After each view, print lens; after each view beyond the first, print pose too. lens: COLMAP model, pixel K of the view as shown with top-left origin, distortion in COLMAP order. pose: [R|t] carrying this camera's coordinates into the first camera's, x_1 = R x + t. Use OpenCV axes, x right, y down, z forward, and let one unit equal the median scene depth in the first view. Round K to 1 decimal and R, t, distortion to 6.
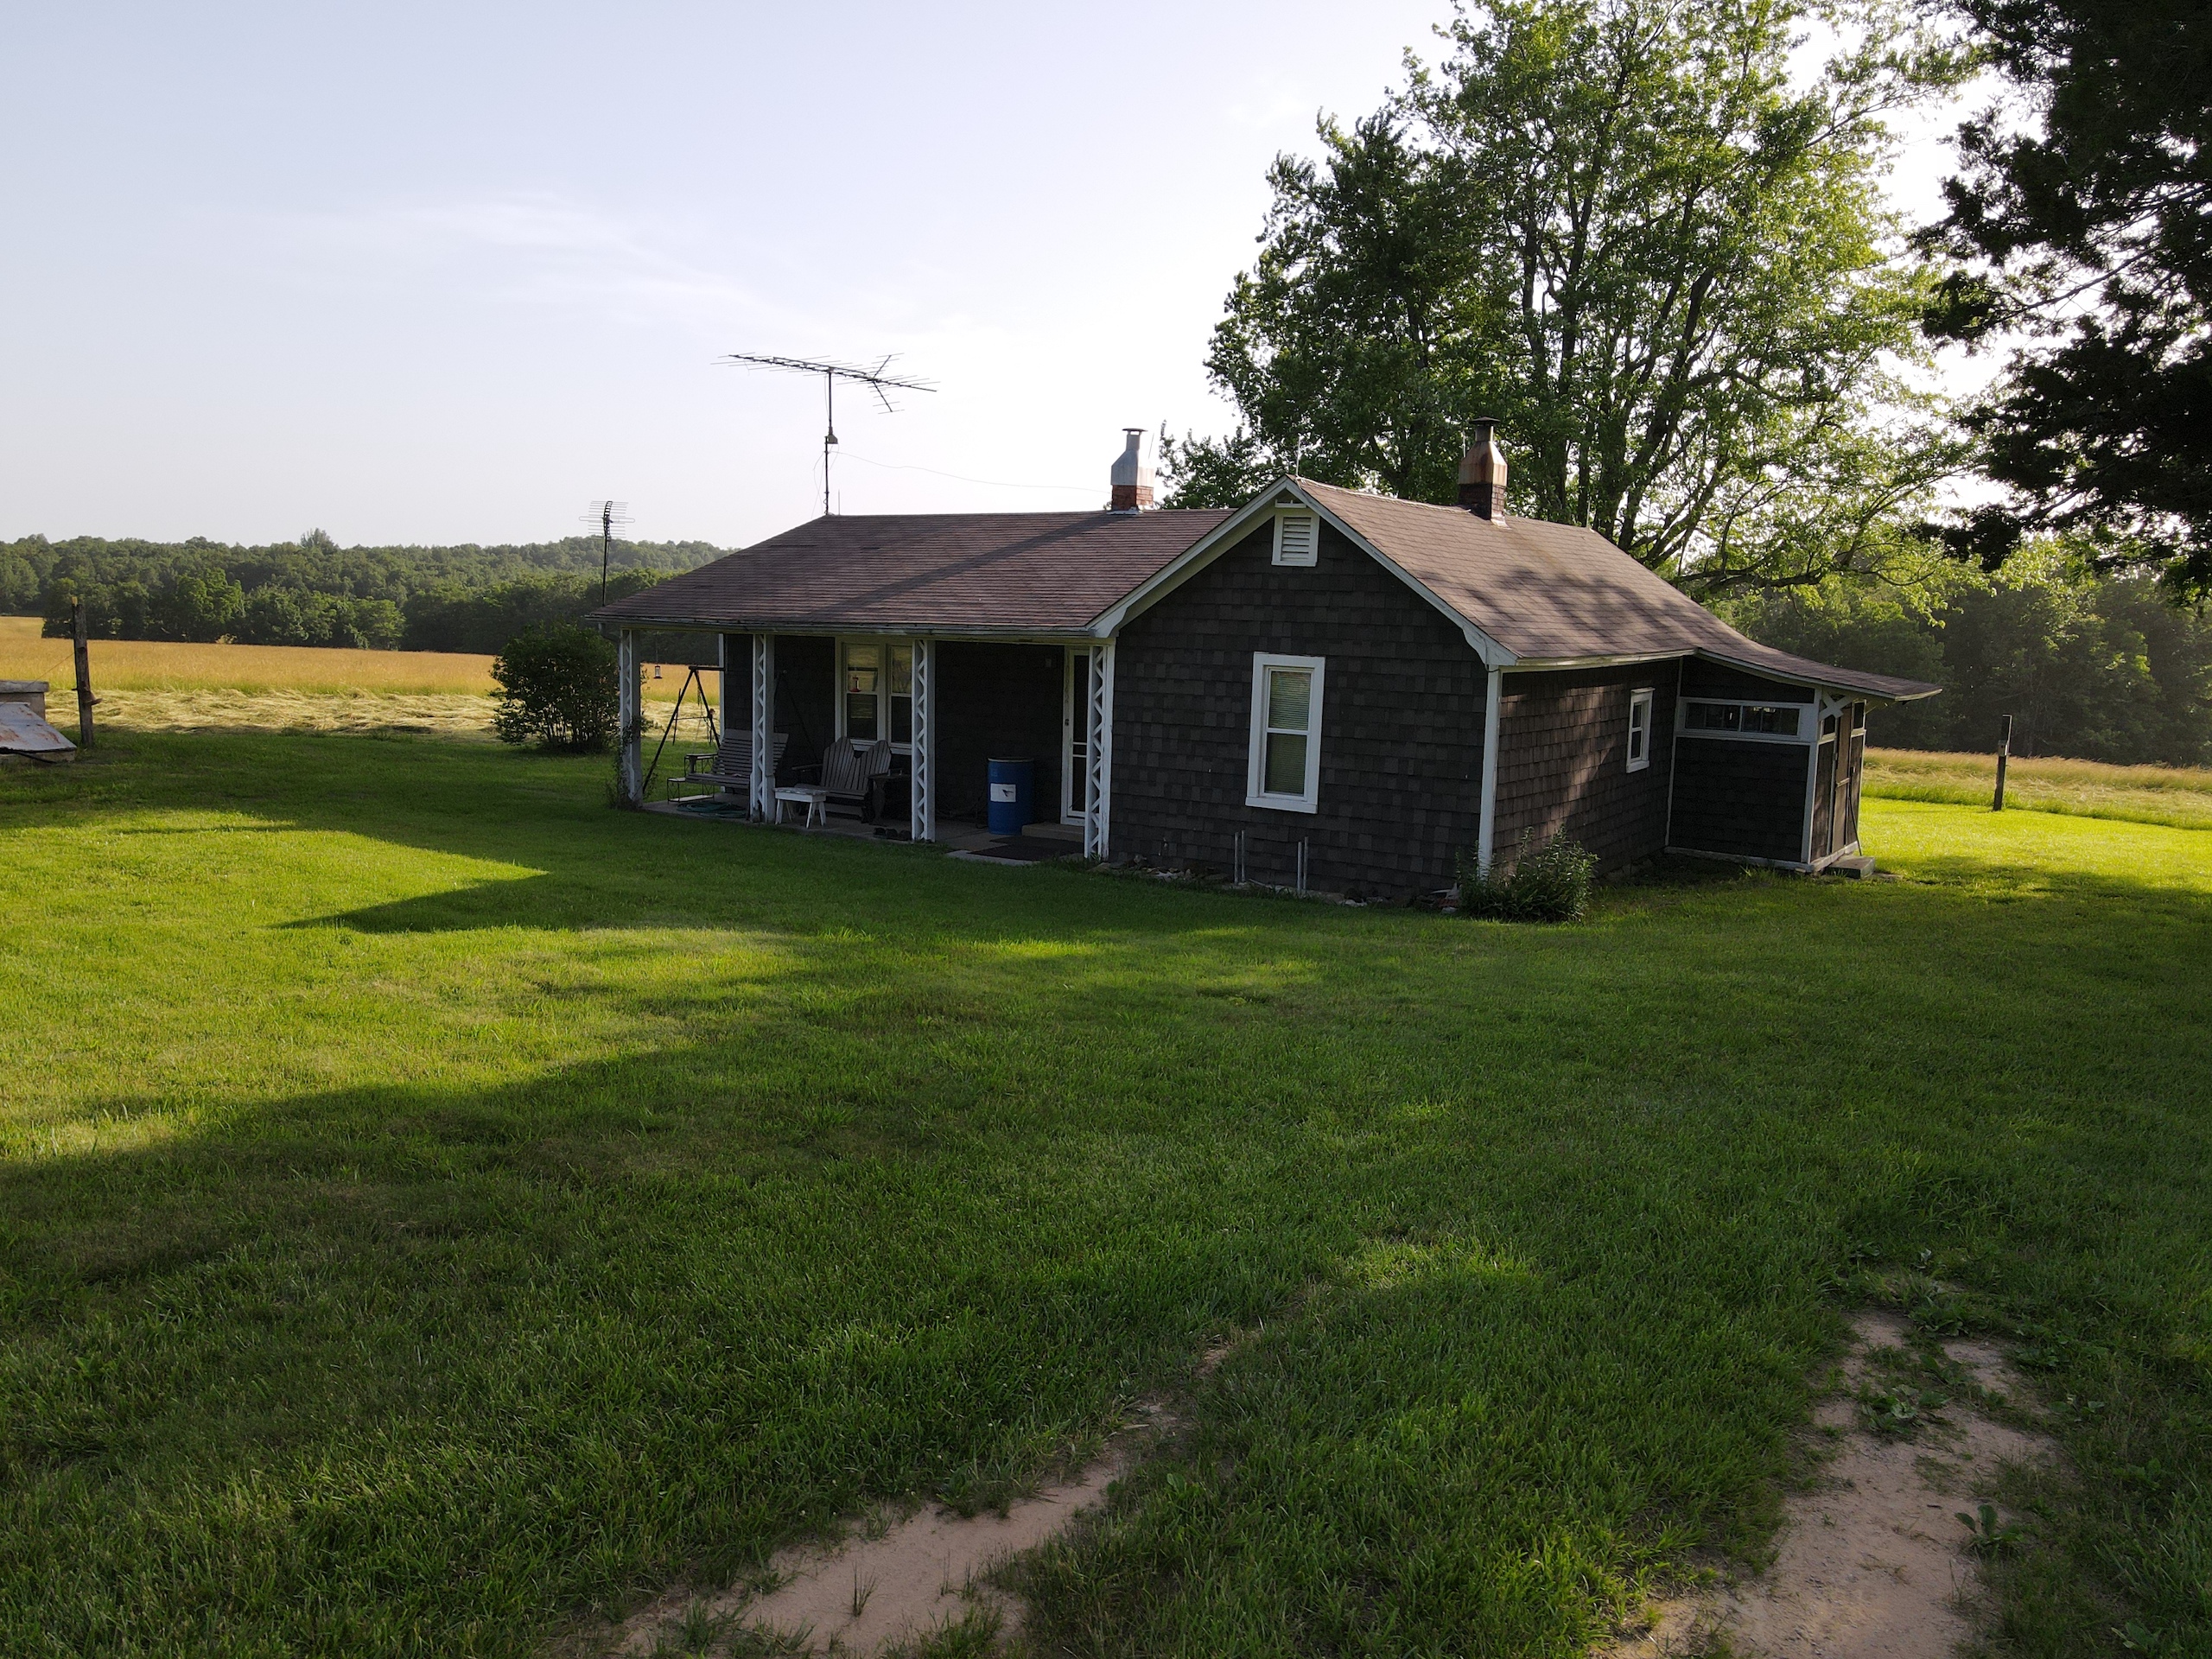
lens RADIAL K [[1619.2, 0, 1100.6], [0, 1619.2, 830.3], [0, 0, 1]] dist [0.007489, 0.010871]
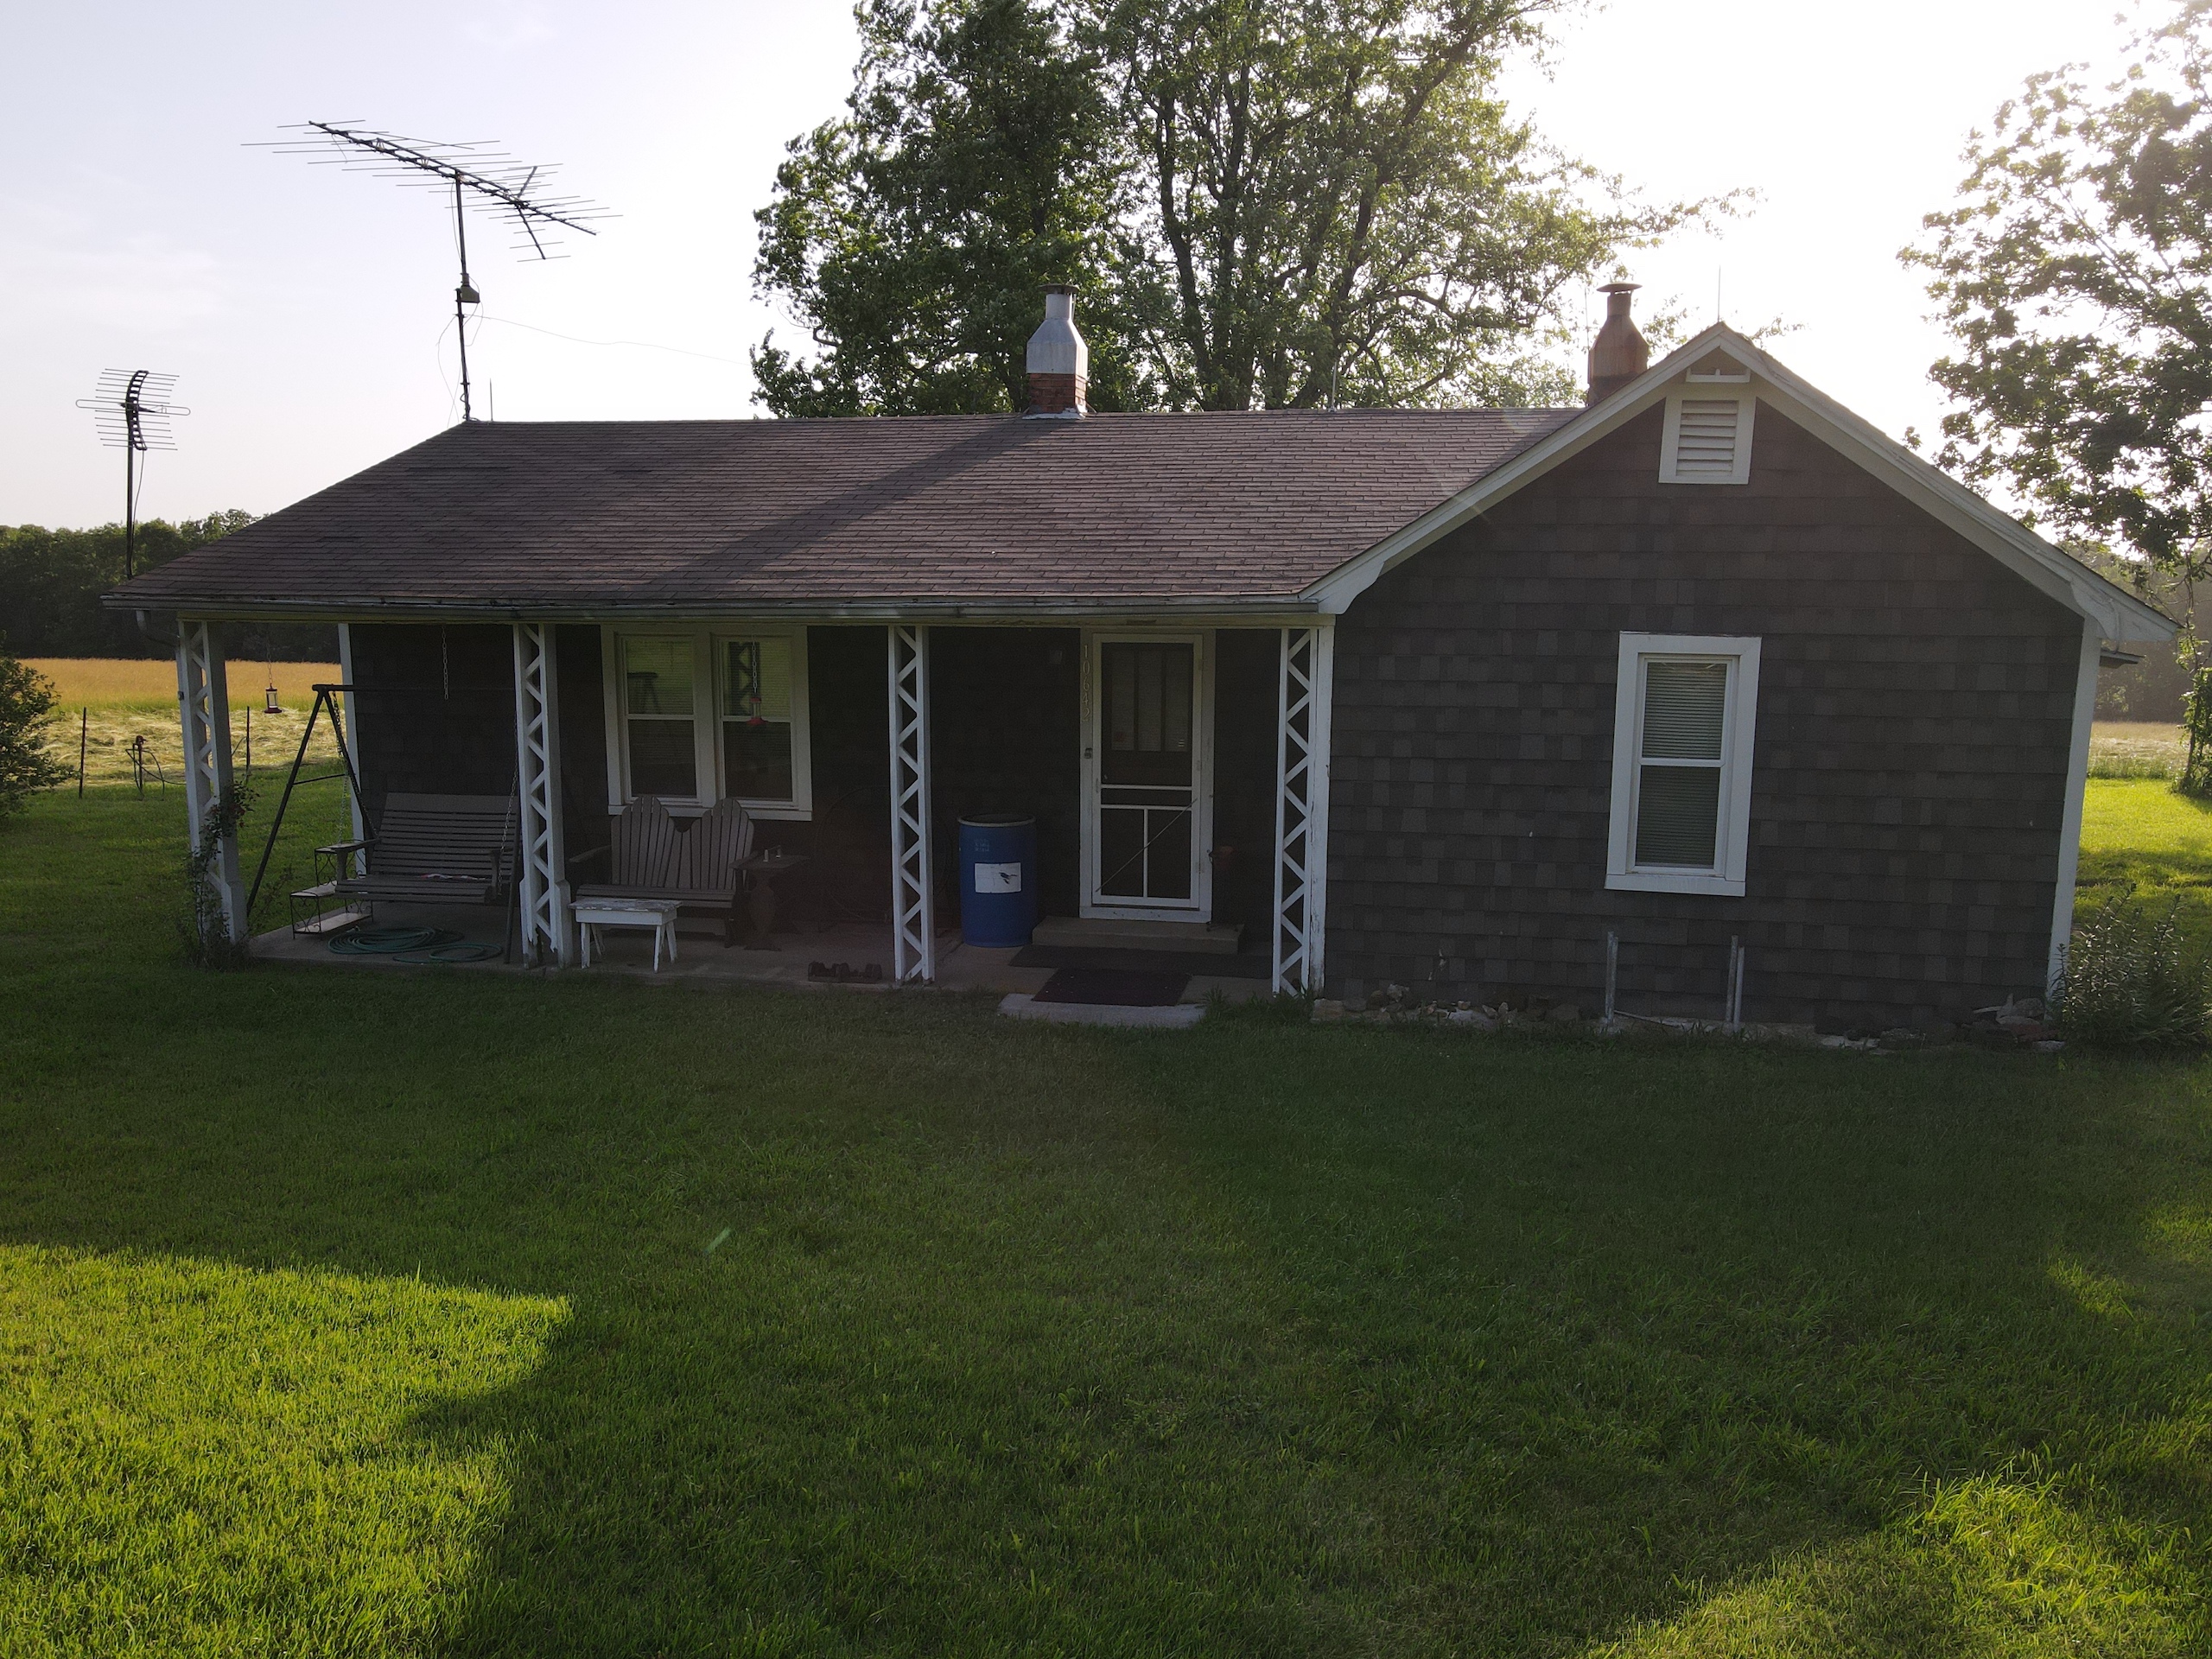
lens RADIAL K [[1619.2, 0, 1110.6], [0, 1619.2, 828.8], [0, 0, 1]] dist [0.007489, 0.010871]
pose [[0.911782, -0.082171, 0.402371, -0.307146], [0.072528, 0.996597, 0.039173, -0.072205], [-0.404220, -0.006534, 0.914638, 0.514470]]
